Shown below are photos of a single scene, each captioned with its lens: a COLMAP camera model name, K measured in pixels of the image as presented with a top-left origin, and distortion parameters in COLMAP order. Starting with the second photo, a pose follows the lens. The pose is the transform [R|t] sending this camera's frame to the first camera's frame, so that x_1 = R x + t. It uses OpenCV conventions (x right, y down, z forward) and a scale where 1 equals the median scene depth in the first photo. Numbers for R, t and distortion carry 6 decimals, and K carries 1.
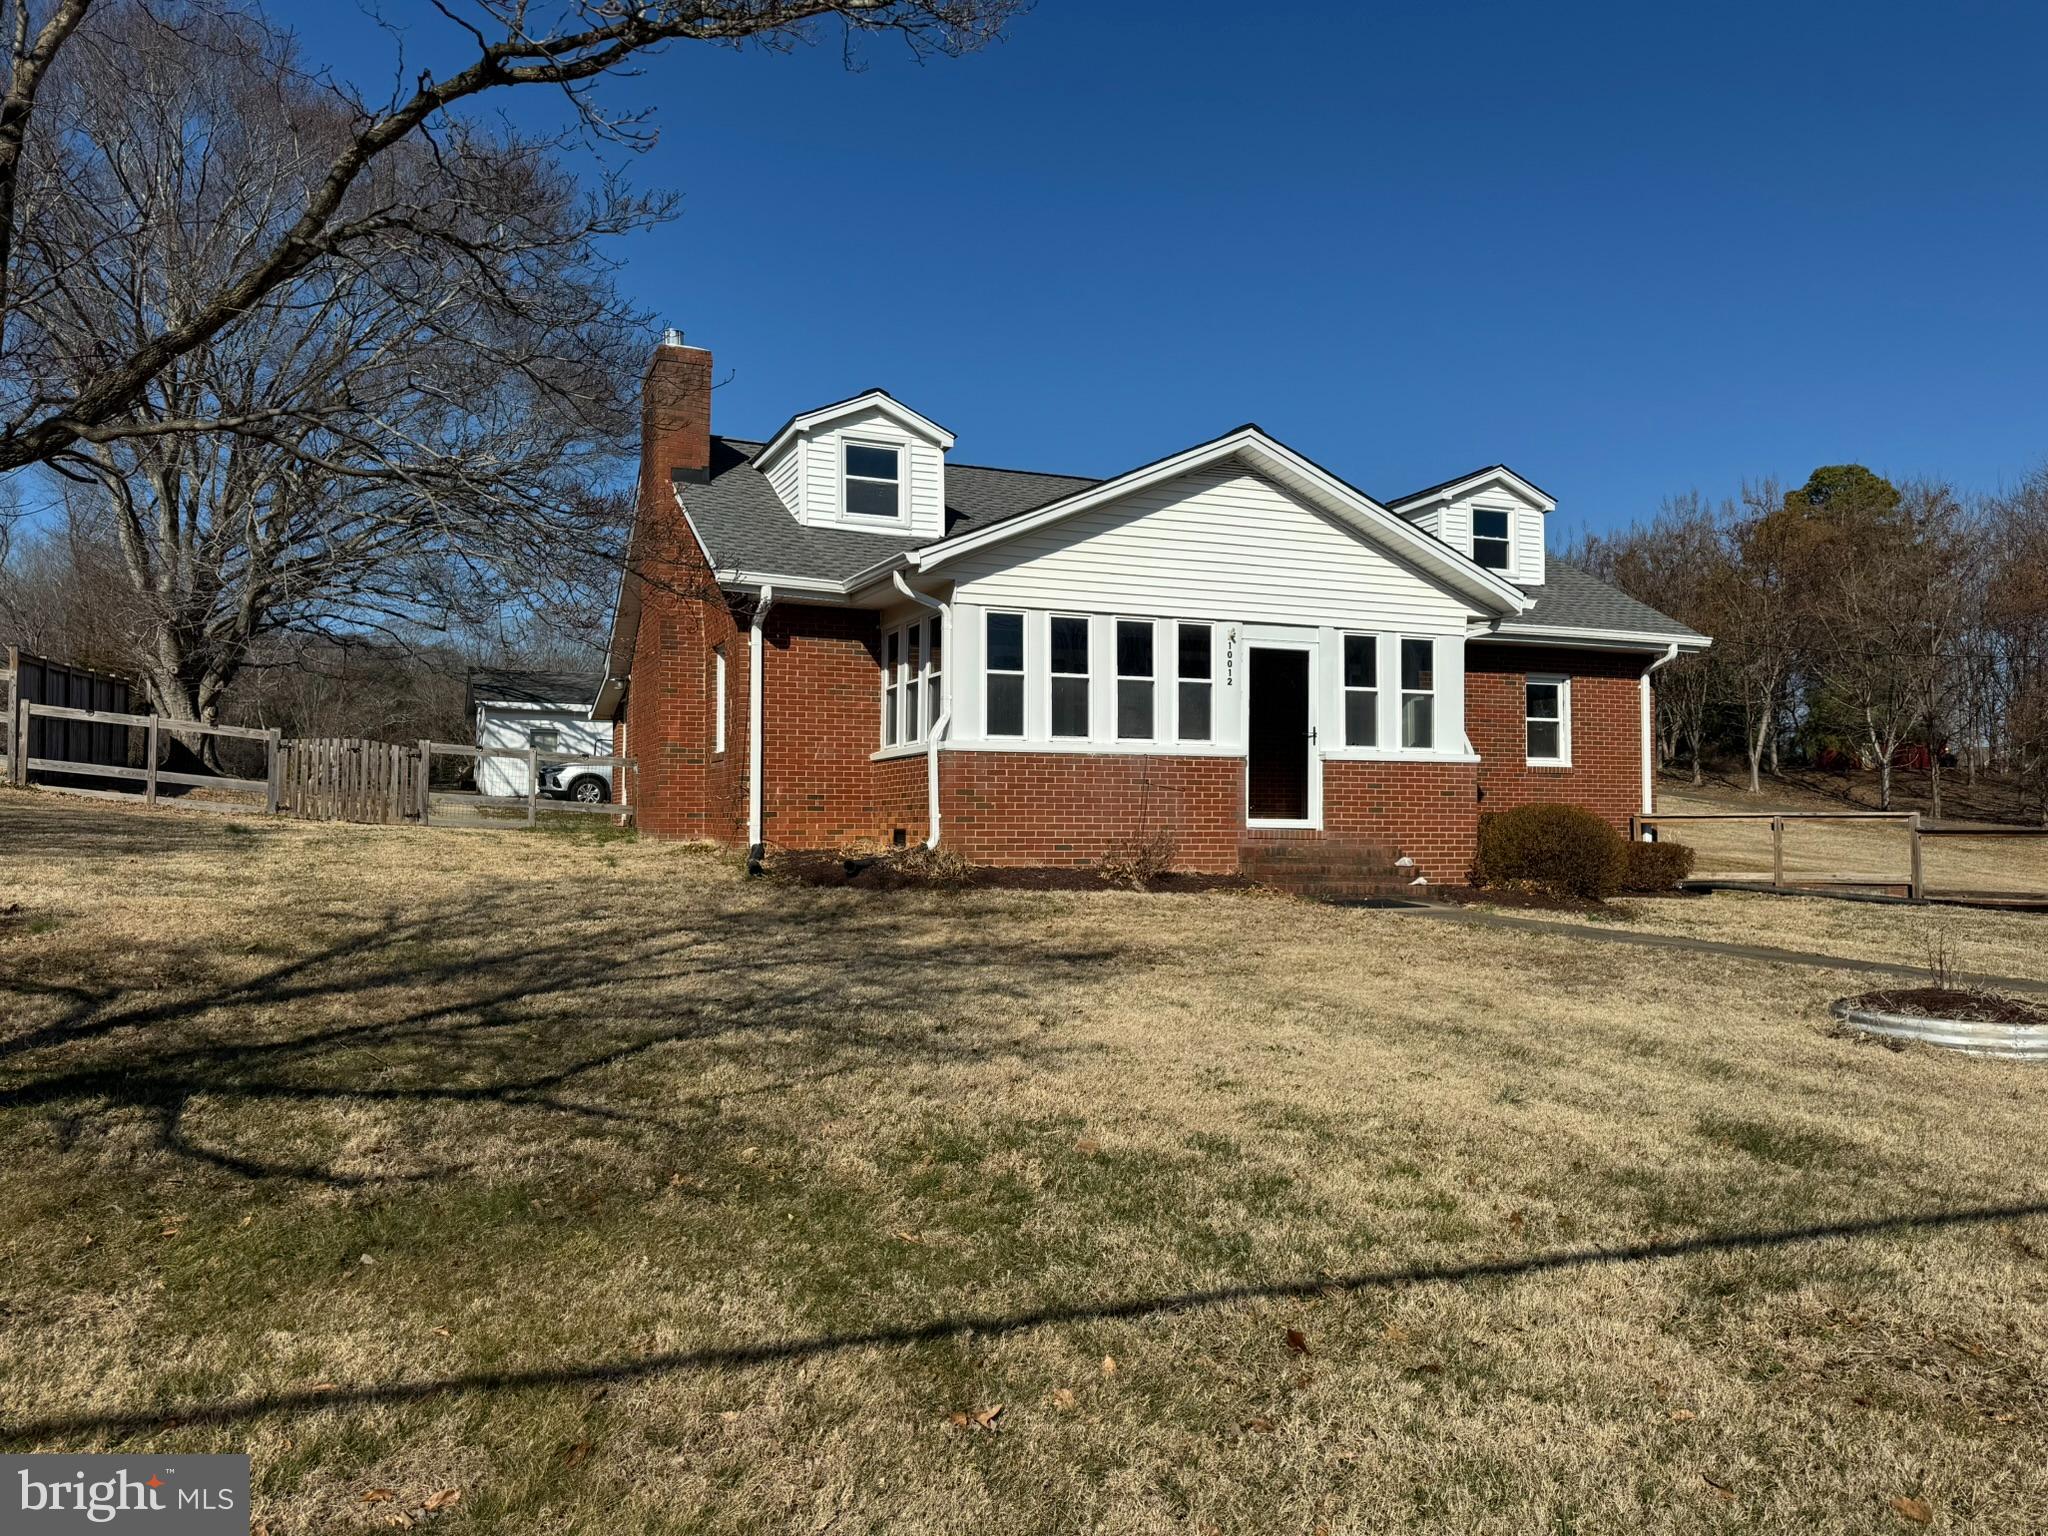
lens RADIAL K [[1491.0, 0, 1024.0], [0, 1491.0, 768.0], [0, 0, 1]] dist [0.126649, -0.201530]
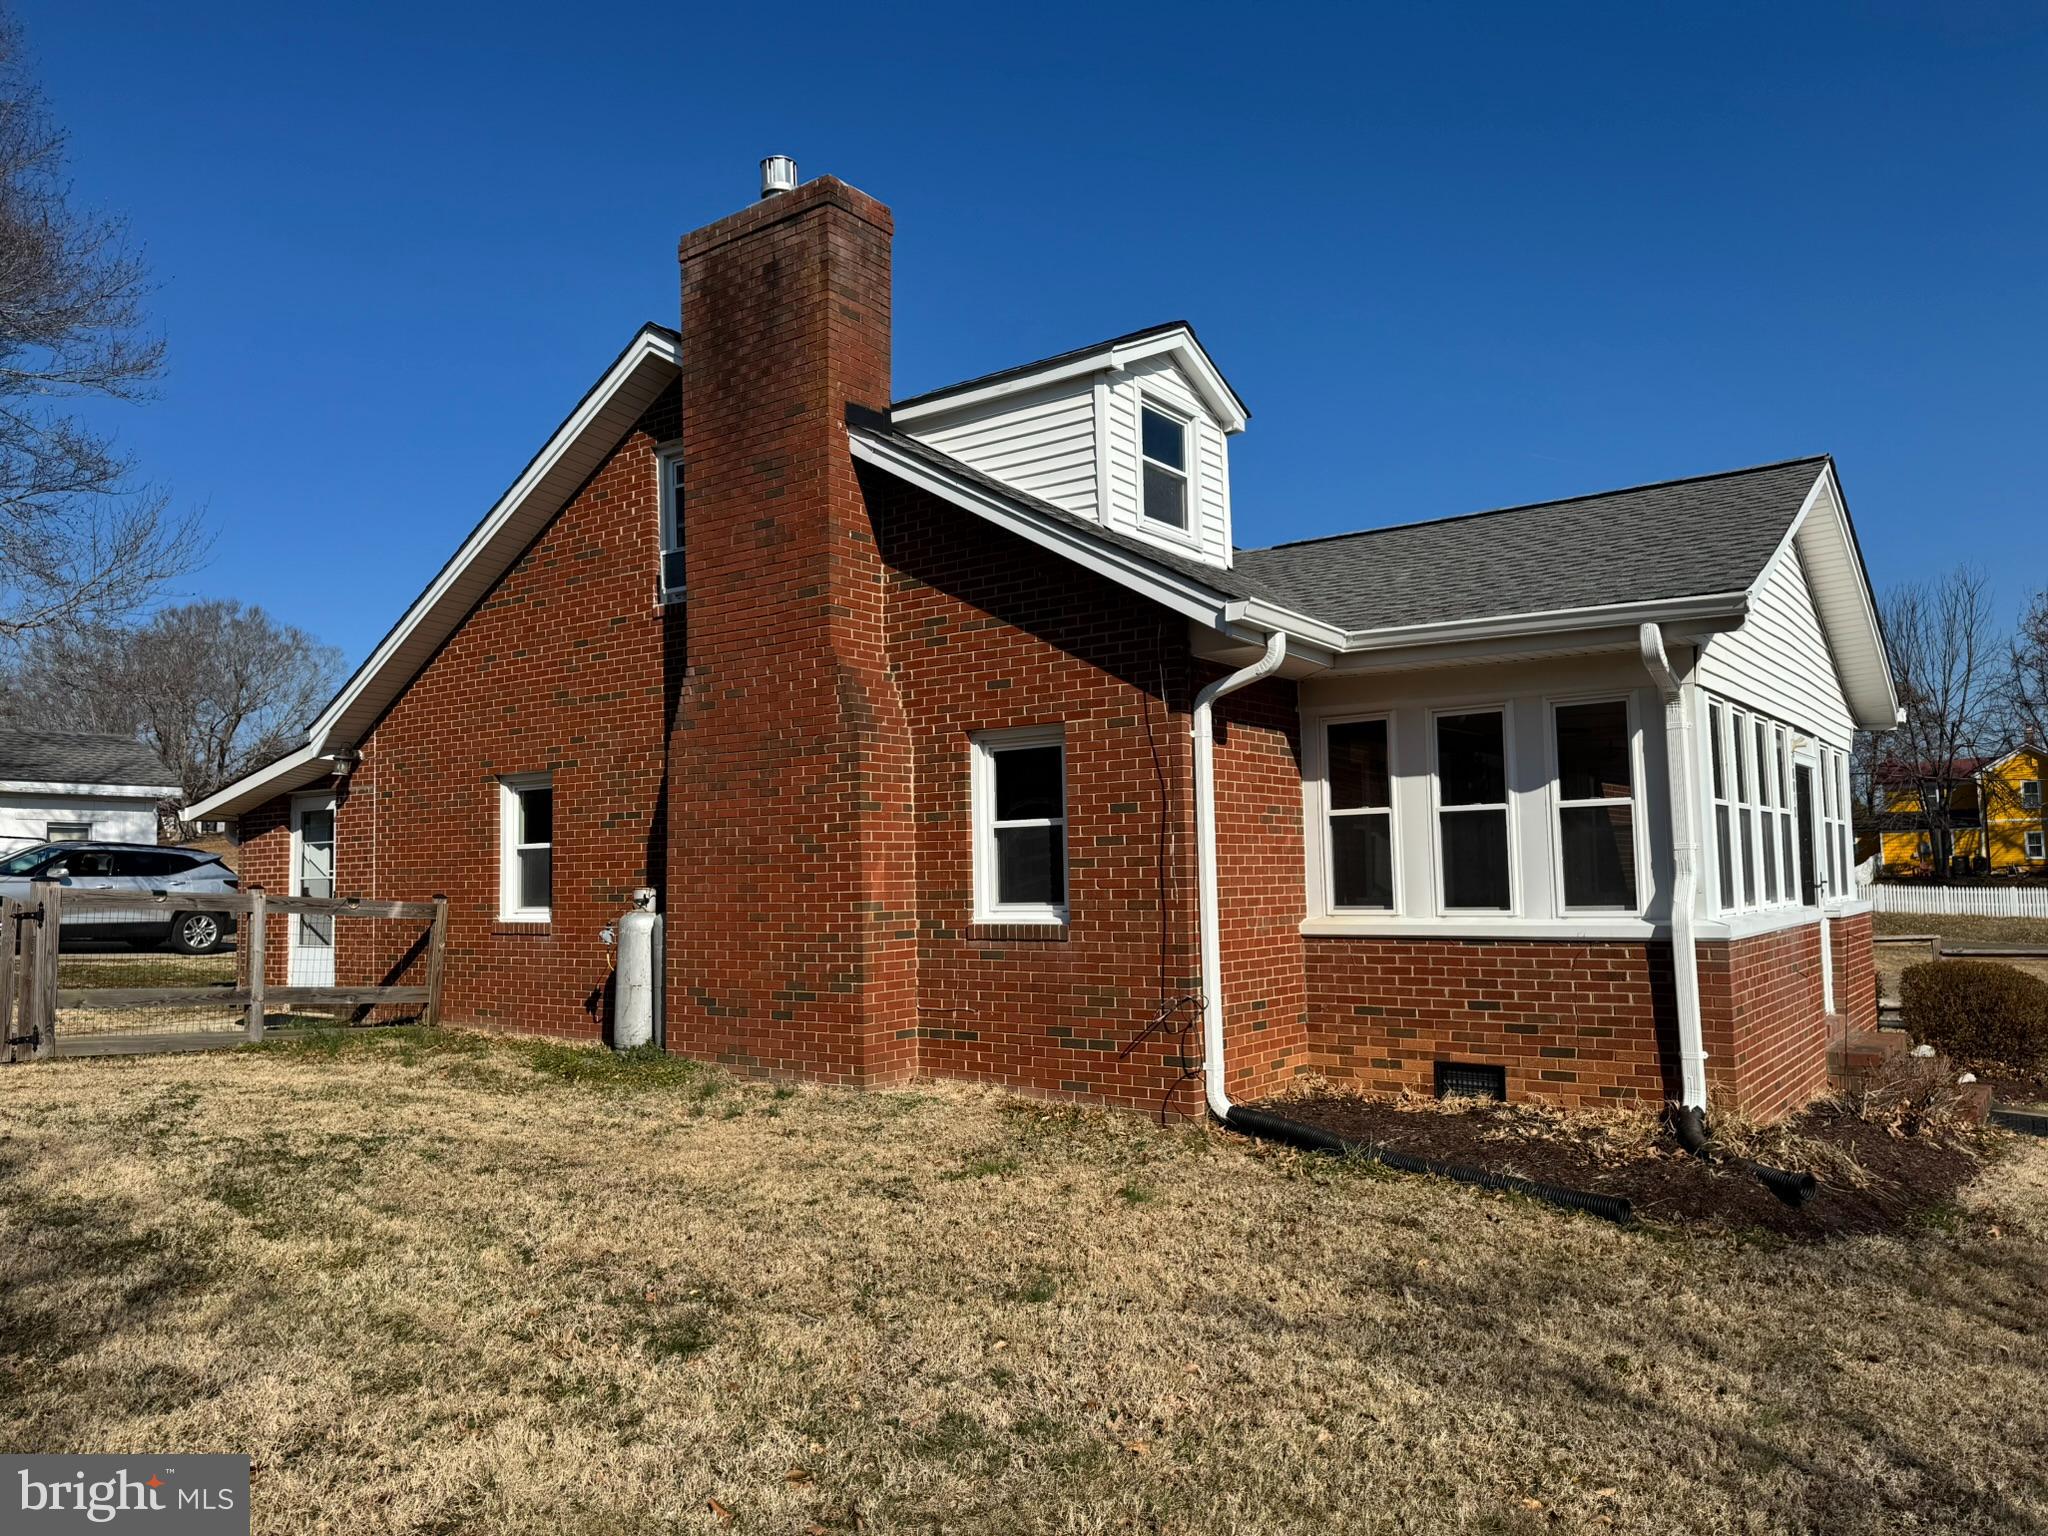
lens RADIAL K [[1491.0, 0, 1024.0], [0, 1491.0, 768.0], [0, 0, 1]] dist [0.126649, -0.201530]
pose [[0.853325, 0.022994, 0.520873, -0.882291], [-0.000412, 0.999056, -0.043430, -0.078823], [-0.521380, 0.036845, 0.852529, 0.959355]]
